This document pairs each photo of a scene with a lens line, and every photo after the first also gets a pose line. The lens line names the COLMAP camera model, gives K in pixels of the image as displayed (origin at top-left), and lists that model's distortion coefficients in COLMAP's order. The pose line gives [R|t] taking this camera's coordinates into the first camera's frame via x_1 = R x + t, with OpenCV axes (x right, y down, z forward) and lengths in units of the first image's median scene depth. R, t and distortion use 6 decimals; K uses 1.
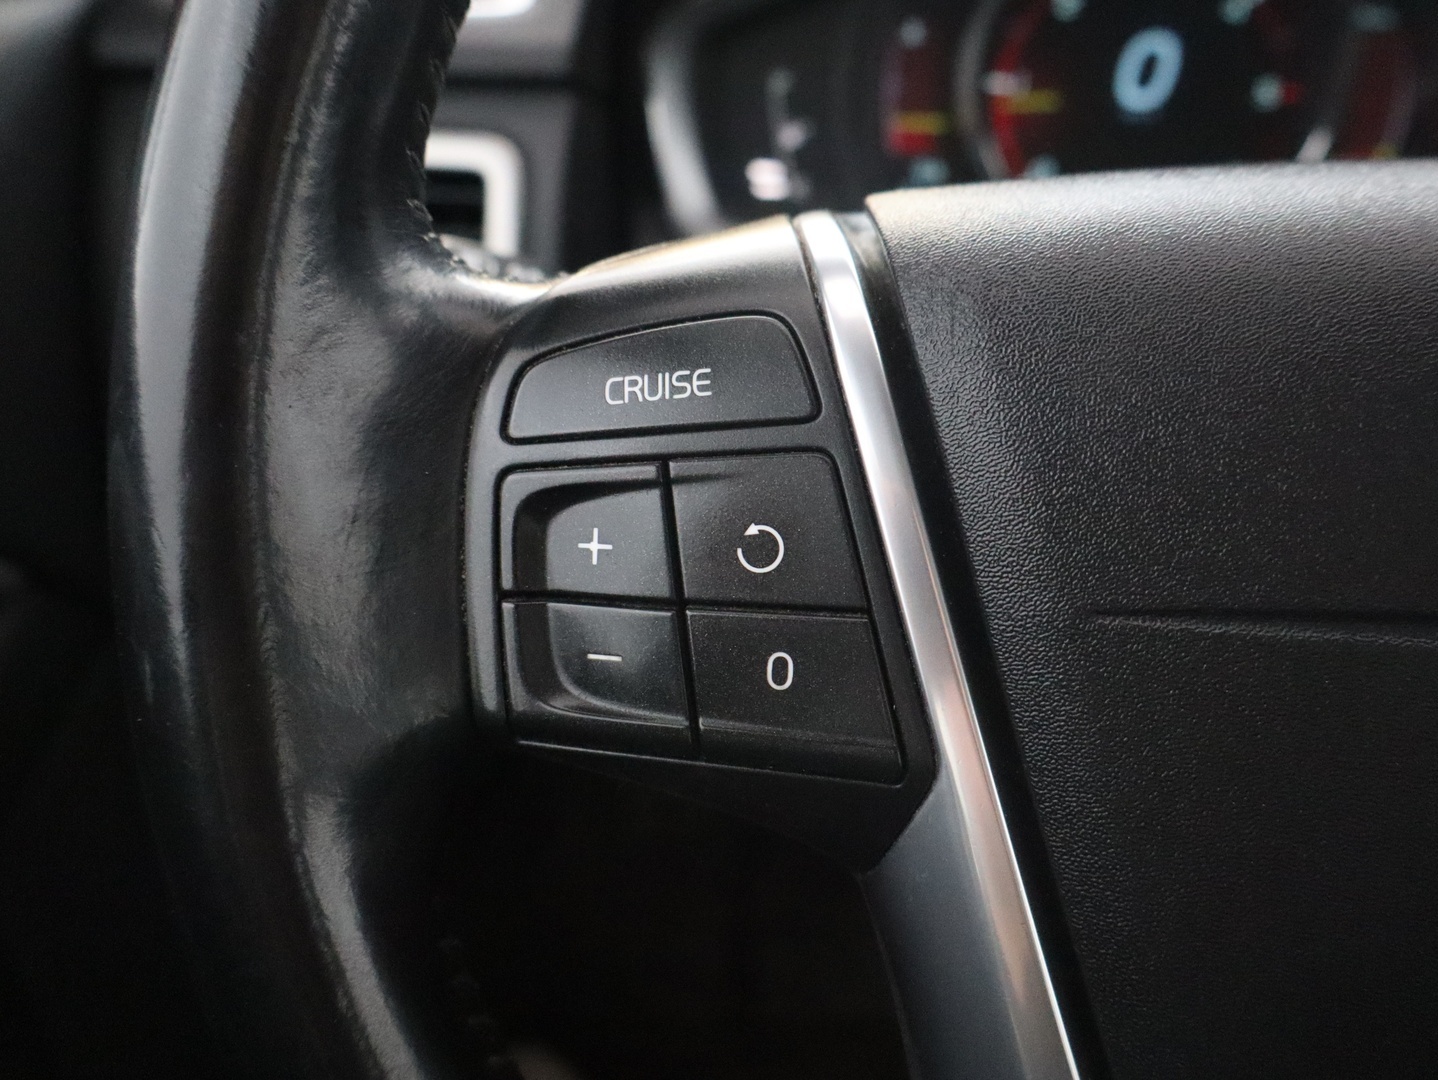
lens RADIAL K [[1470.3, 0, 719.9], [0, 1470.3, 571.7], [0, 0, 1]] dist [-0.017630, -0.005061]
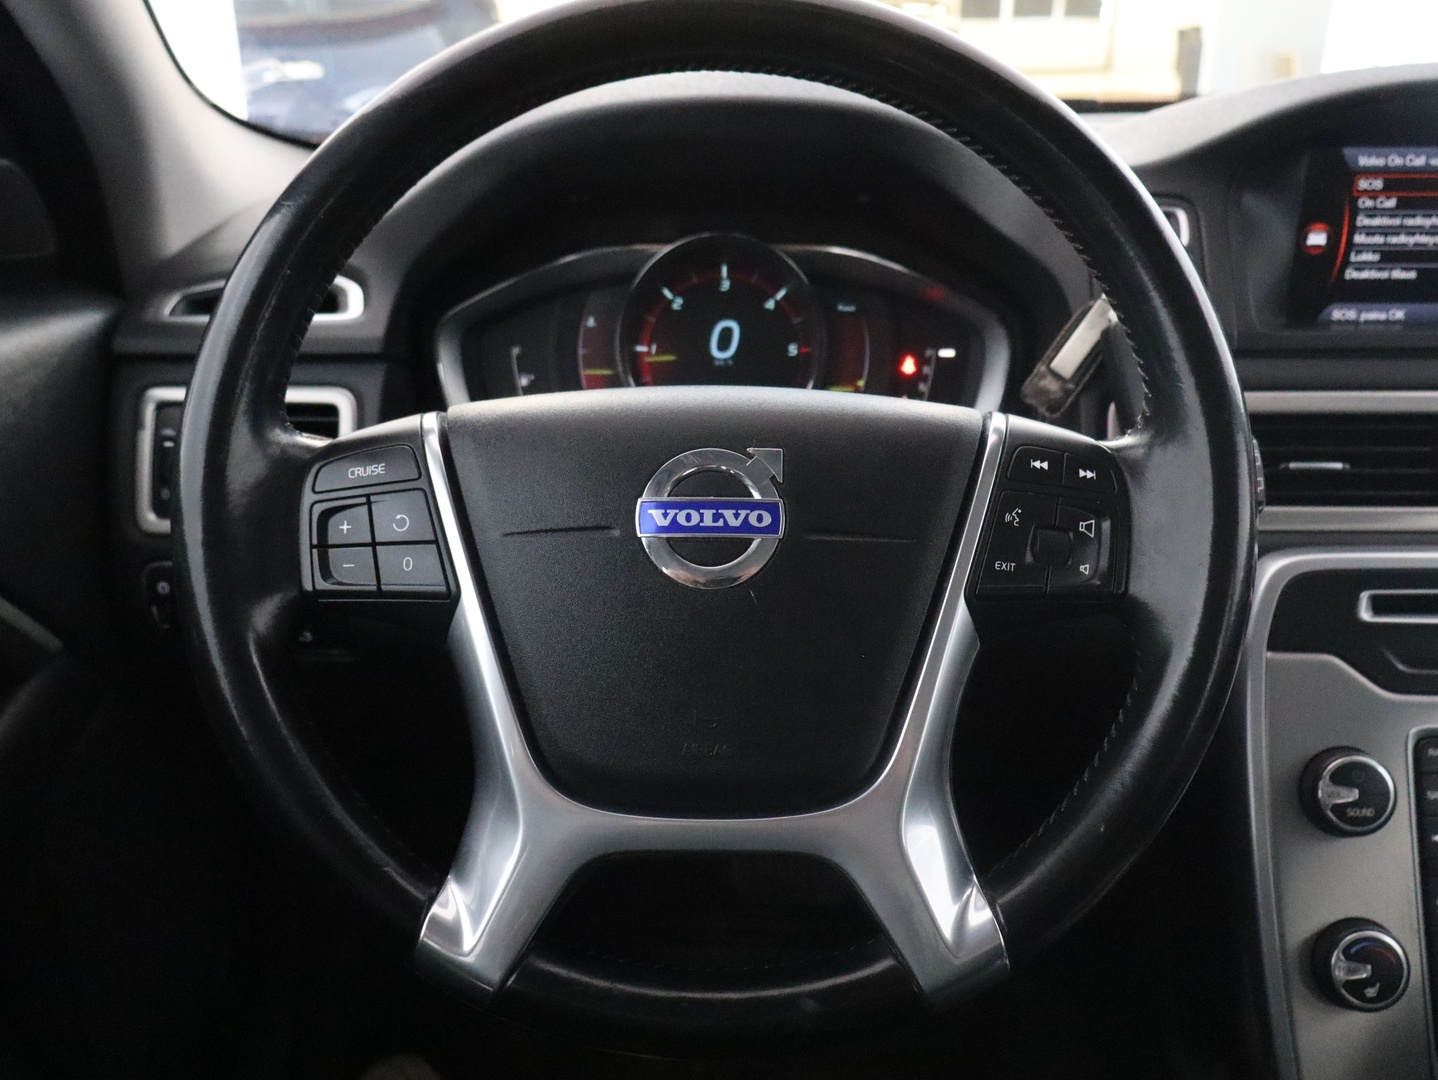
lens RADIAL K [[1308.5, 0, 719.0], [0, 1308.5, 540.0], [0, 0, 1]] dist [-0.005772, -0.001934]
pose [[0.995365, -0.036725, 0.088886, 0.405666], [0.050650, 0.985838, -0.159868, 0.444470], [-0.081756, 0.163629, 0.983128, -1.533459]]
